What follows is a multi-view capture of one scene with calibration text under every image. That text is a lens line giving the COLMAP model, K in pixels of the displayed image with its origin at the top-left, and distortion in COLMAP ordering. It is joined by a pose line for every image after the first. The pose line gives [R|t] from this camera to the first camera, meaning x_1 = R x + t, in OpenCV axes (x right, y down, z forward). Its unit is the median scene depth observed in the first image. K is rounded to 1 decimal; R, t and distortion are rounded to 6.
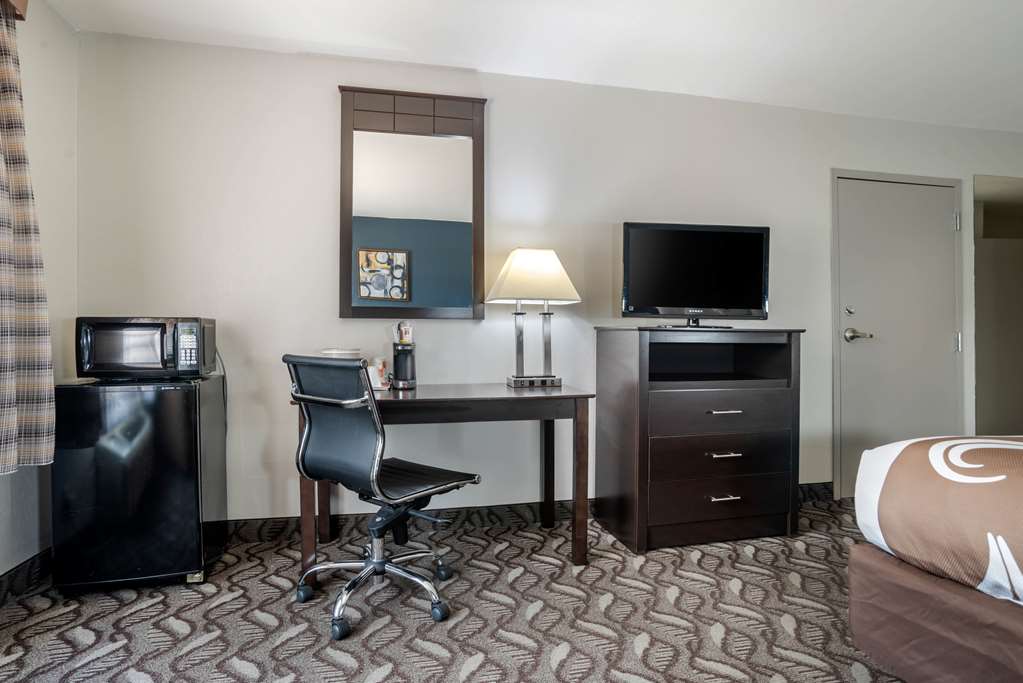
lens RADIAL K [[560.6, 0, 509.0], [0, 560.6, 347.1], [0, 0, 1]] dist [-0.095644, 0.040263]
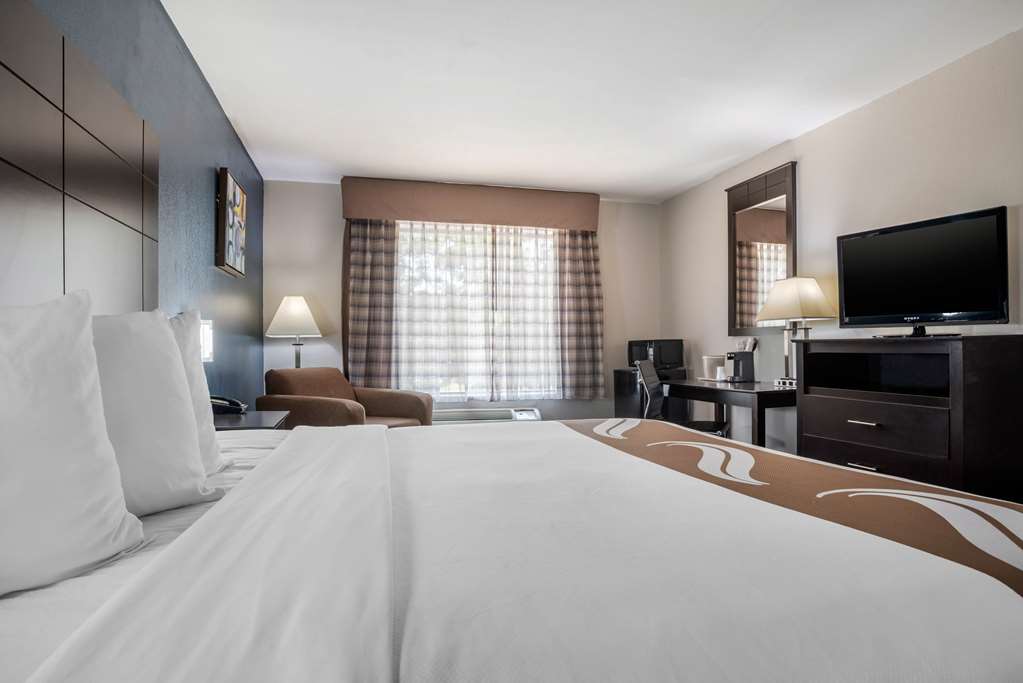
lens RADIAL K [[560.6, 0, 509.0], [0, 560.6, 347.1], [0, 0, 1]] dist [-0.095644, 0.040263]
pose [[0.020034, -0.004473, -0.999789, 1.253313], [-0.013851, 0.999893, -0.004751, -0.006041], [0.999703, 0.013943, 0.019970, 0.344194]]
